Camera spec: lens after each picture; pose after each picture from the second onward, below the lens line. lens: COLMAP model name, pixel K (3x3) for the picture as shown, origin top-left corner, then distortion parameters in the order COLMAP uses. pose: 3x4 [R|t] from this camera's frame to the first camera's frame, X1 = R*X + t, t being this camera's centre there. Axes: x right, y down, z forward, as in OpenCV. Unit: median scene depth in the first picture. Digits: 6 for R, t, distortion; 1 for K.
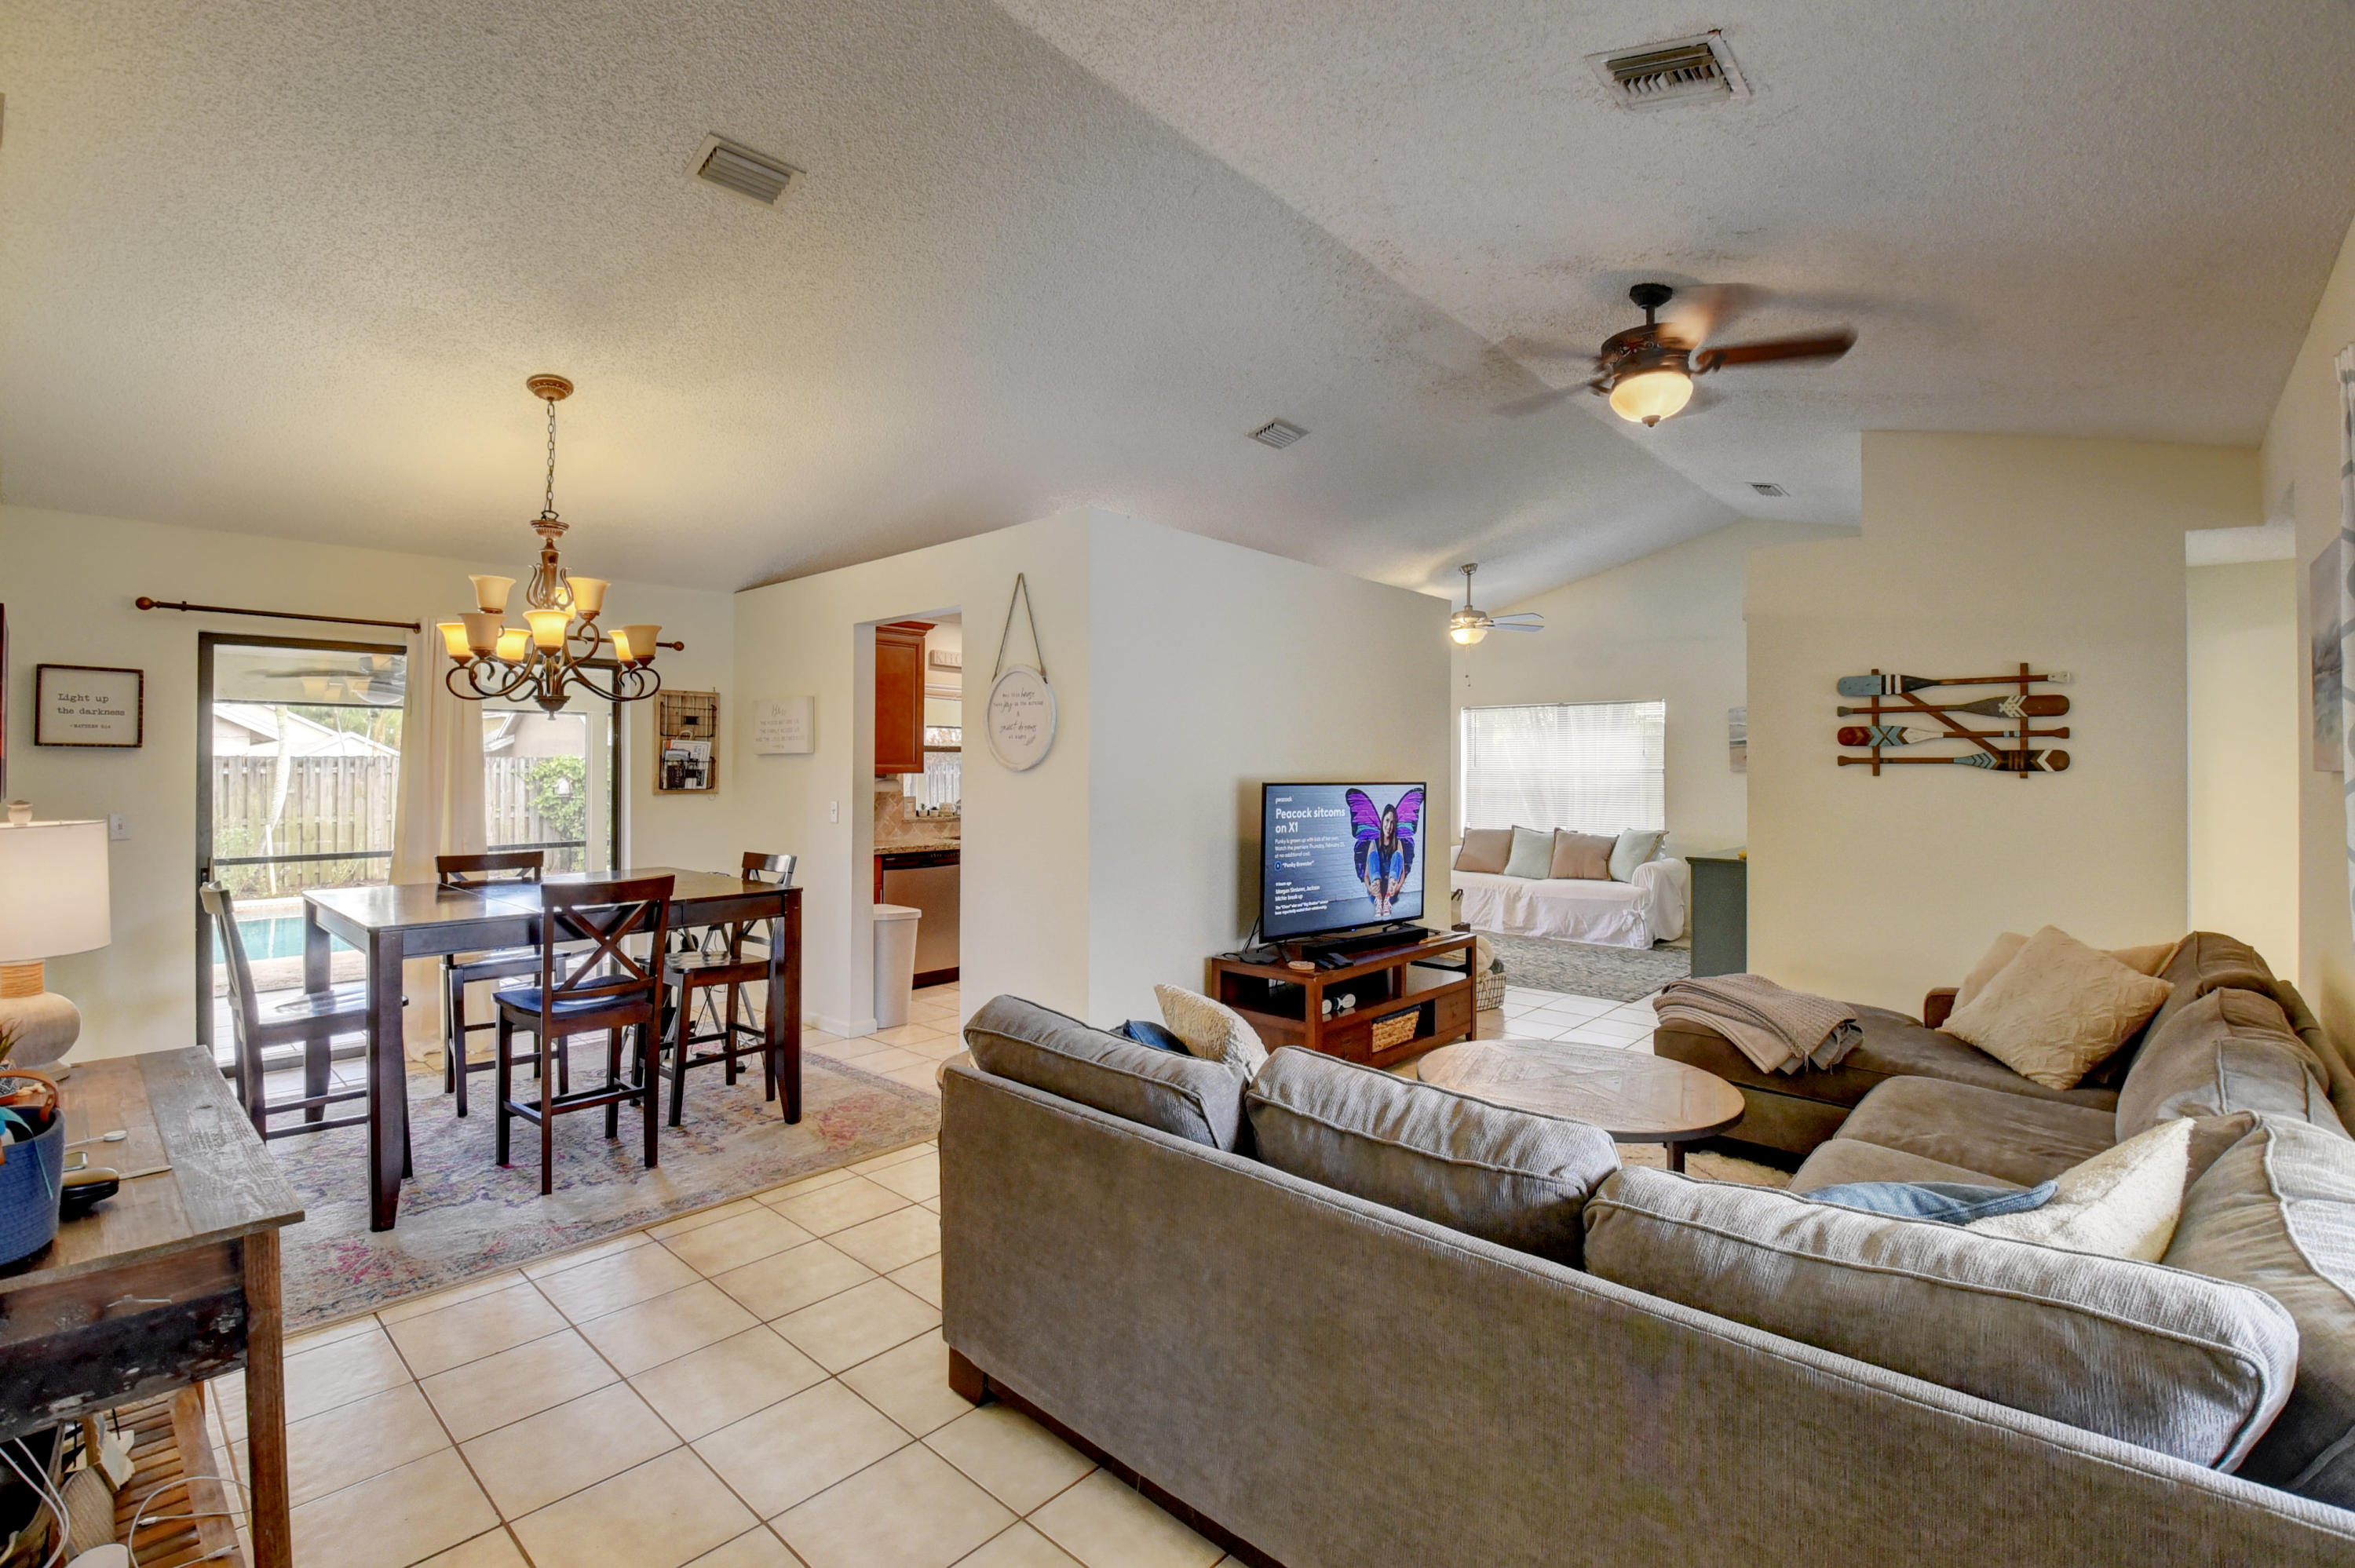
lens RADIAL K [[1046.1, 0, 1177.4], [0, 1046.1, 757.6], [0, 0, 1]] dist [0.008999, -0.019745]
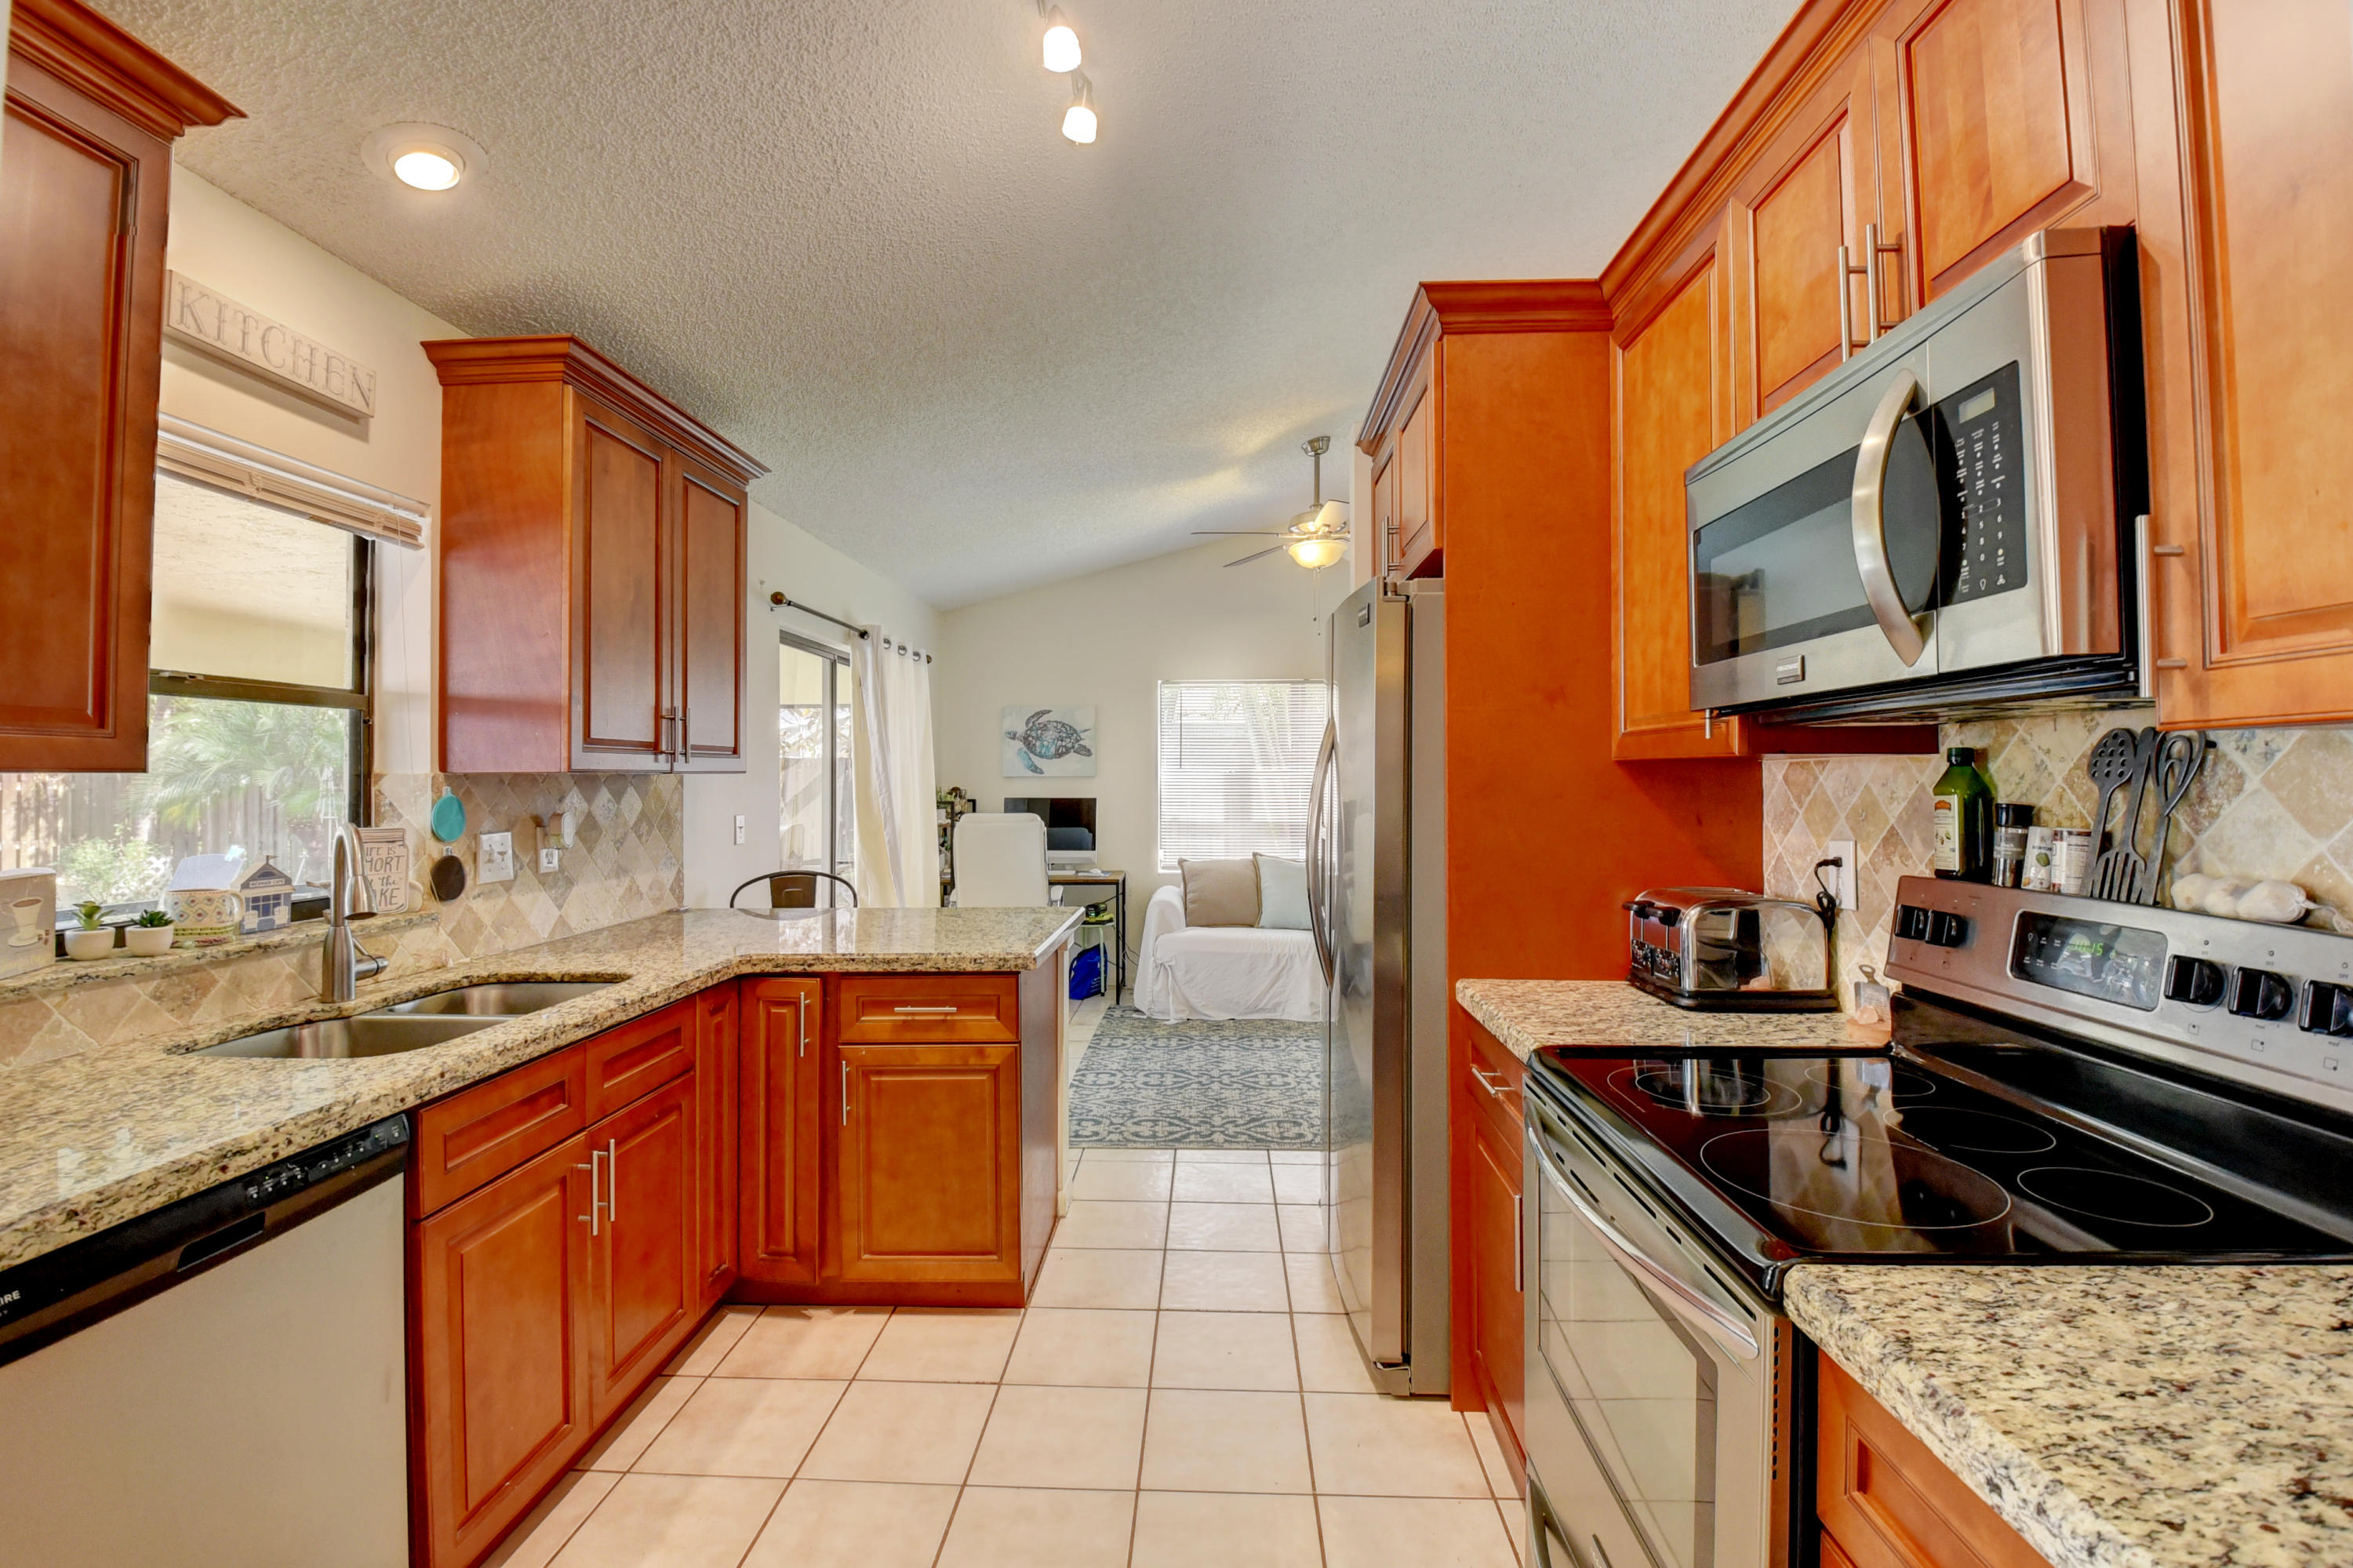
lens RADIAL K [[1045.4, 0, 1177.4], [0, 1045.4, 759.0], [0, 0, 1]] dist [0.008999, -0.019745]
pose [[0.770951, 0.008578, 0.636837, -0.329130], [-0.003968, 0.999955, -0.008666, 0.020128], [-0.636882, 0.004154, 0.770950, 1.079004]]
